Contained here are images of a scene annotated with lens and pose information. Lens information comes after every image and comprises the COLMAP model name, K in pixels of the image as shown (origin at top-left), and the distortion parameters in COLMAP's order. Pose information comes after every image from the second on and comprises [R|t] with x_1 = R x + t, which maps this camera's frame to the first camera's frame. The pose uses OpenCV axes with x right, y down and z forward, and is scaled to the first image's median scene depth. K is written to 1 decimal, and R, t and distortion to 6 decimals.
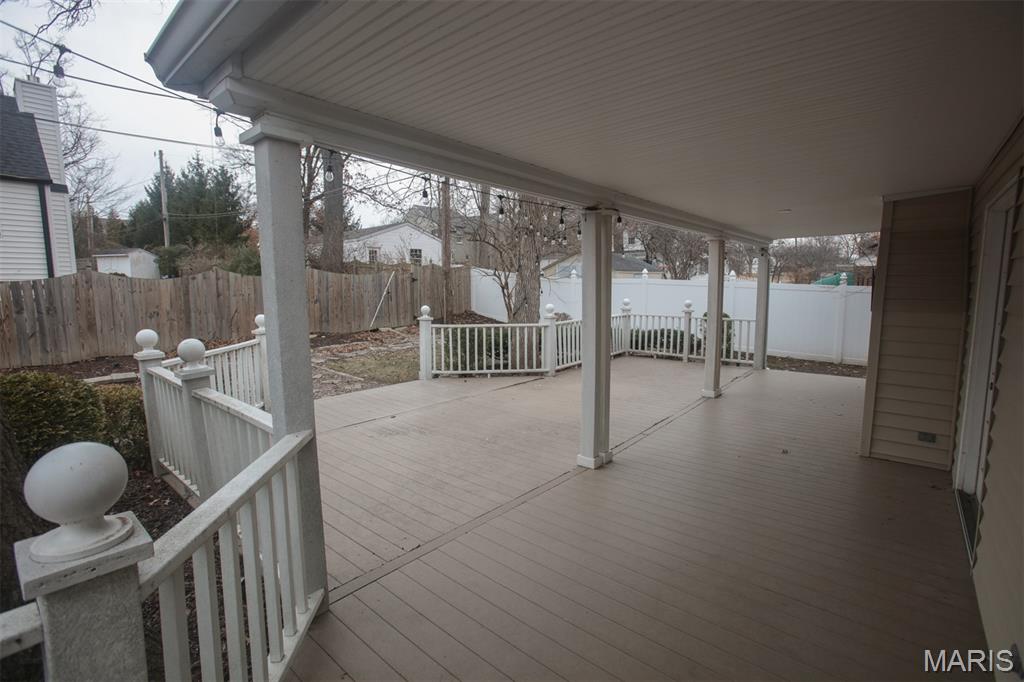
lens RADIAL K [[471.1, 0, 512.0], [0, 471.1, 341.0], [0, 0, 1]] dist [-0.069649, 0.030594]
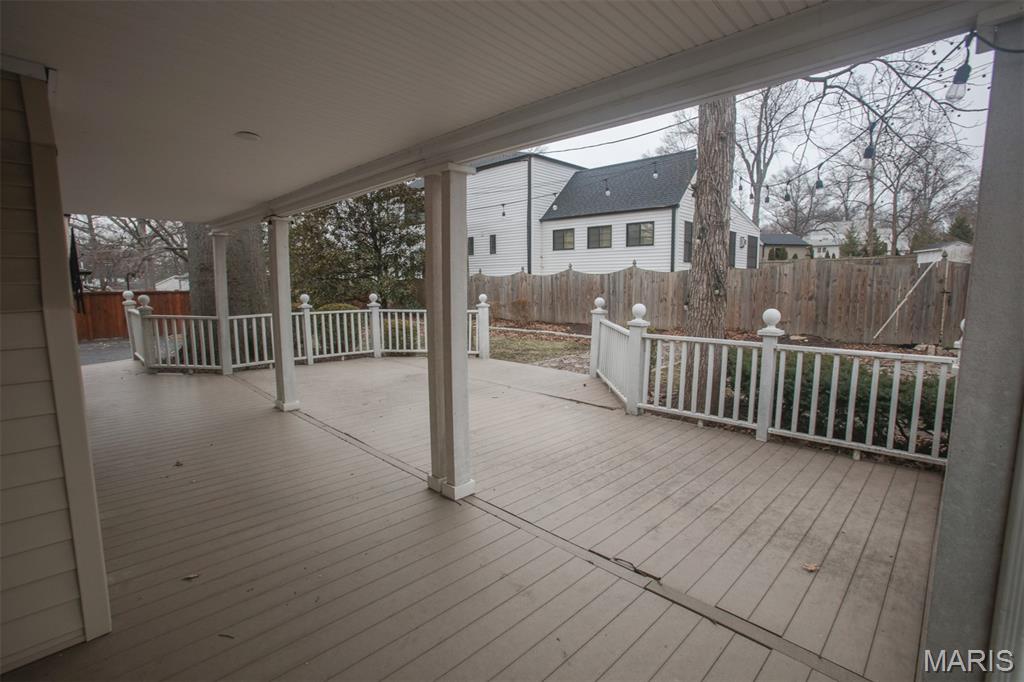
lens RADIAL K [[471.1, 0, 512.0], [0, 471.1, 341.0], [0, 0, 1]] dist [-0.069649, 0.030594]
pose [[-0.062349, 0.132896, -0.989167, 0.516483], [-0.117748, 0.983194, 0.139516, -0.071427], [0.991084, 0.125171, -0.045653, 0.600496]]
